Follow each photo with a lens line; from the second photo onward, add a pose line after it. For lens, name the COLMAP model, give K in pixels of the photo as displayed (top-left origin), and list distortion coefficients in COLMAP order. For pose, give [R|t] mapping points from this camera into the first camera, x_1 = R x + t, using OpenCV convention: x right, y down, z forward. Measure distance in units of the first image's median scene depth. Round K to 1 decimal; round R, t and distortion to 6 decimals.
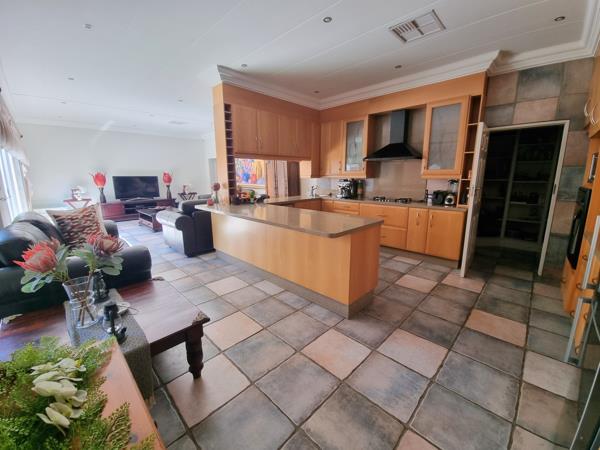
lens RADIAL K [[245.8, 0, 302.1], [0, 245.8, 222.8], [0, 0, 1]] dist [0.000064, -0.003401]
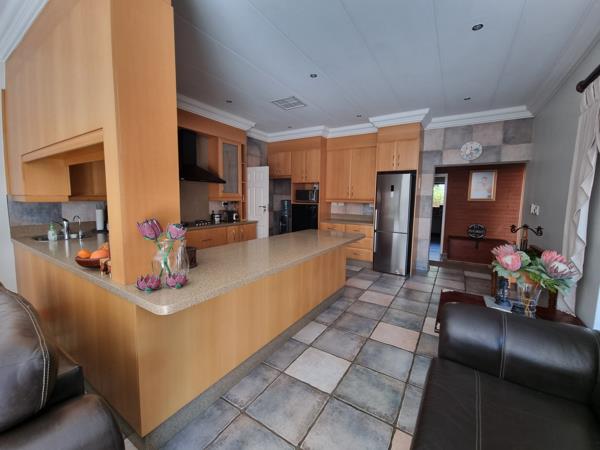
lens RADIAL K [[245.8, 0, 304.0], [0, 245.8, 222.2], [0, 0, 1]] dist [0.000064, -0.003401]
pose [[-0.214260, -0.096314, 0.972017, -0.701844], [0.171402, 0.975979, 0.134488, -0.168318], [-0.961621, 0.195421, -0.192605, 0.859075]]
